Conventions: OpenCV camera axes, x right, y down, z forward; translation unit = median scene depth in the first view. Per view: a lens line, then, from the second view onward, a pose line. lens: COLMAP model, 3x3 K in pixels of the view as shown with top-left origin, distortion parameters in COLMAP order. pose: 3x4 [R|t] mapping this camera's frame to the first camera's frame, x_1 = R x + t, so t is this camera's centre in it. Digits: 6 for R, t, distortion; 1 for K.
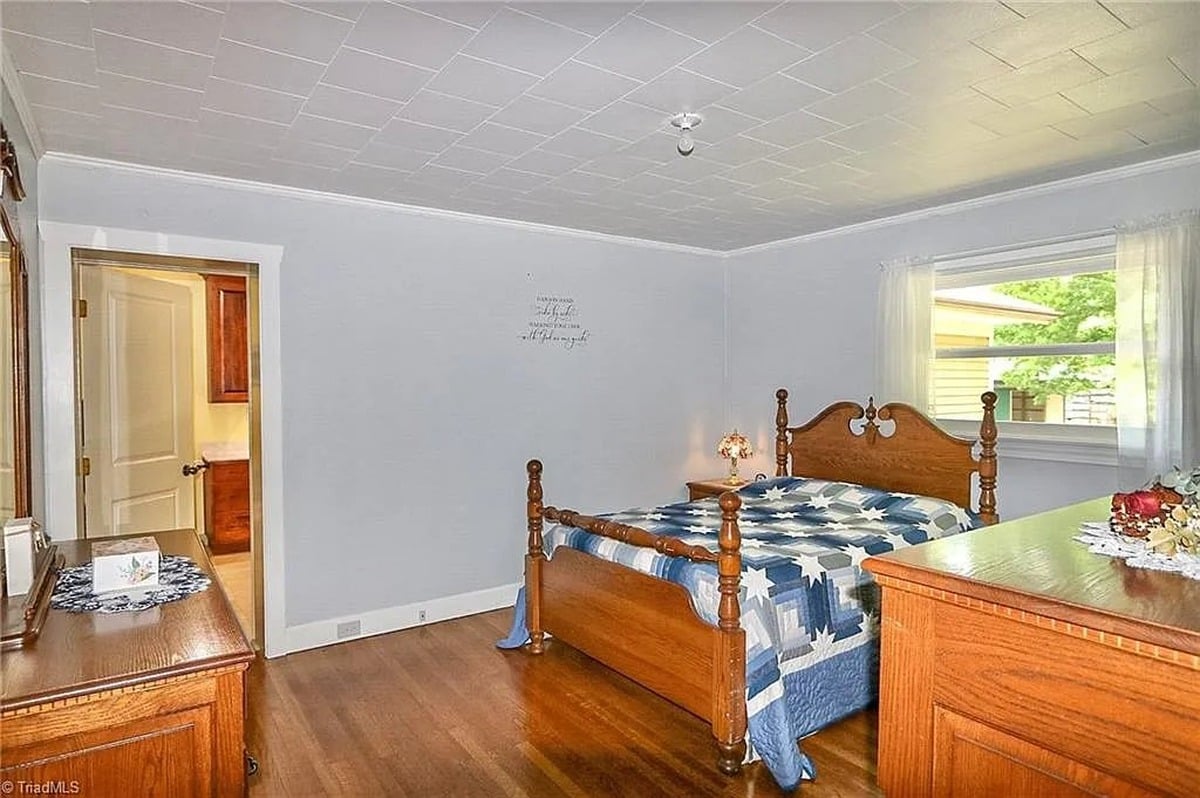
lens RADIAL K [[674.2, 0, 592.3], [0, 674.2, 400.2], [0, 0, 1]] dist [0.001669, 0.000030]
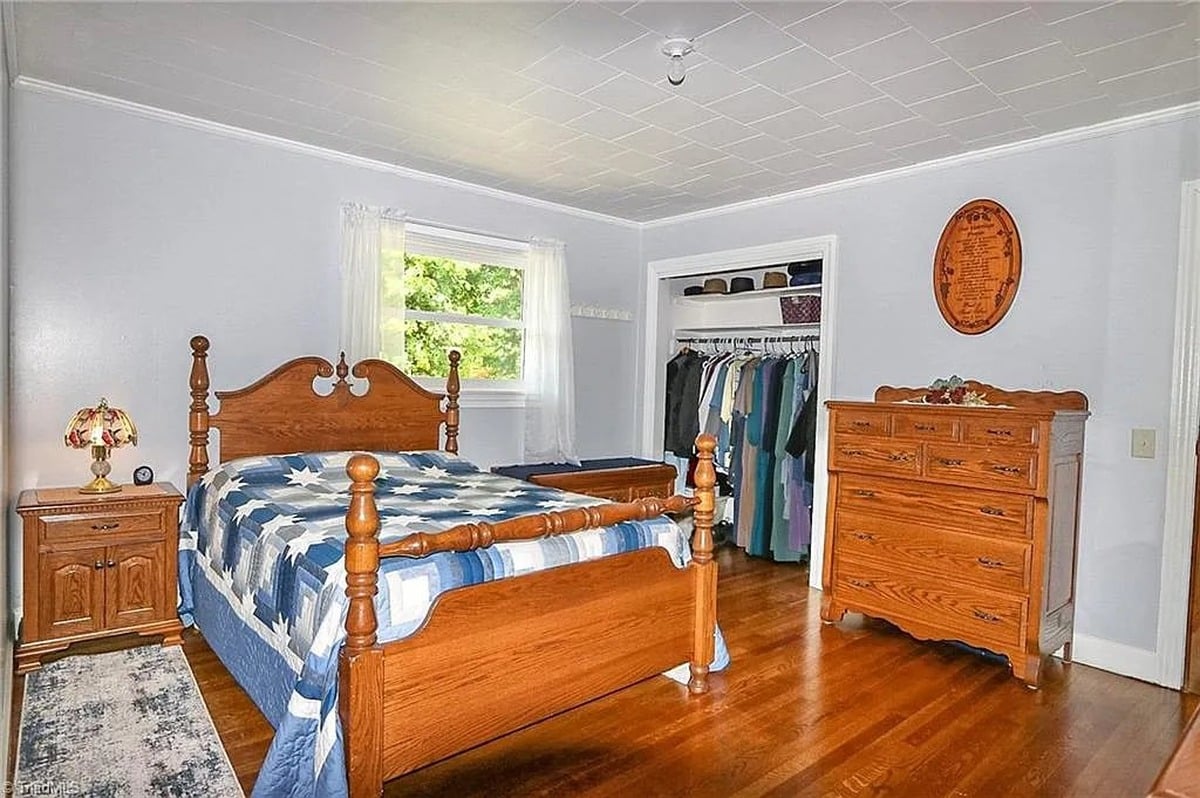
lens RADIAL K [[674.2, 0, 597.0], [0, 674.2, 397.0], [0, 0, 1]] dist [0.001669, 0.000030]
pose [[-0.092799, -0.027255, 0.995312, -0.490729], [-0.004254, 0.999627, 0.026977, 0.028201], [-0.995676, -0.001731, -0.092880, 0.733143]]
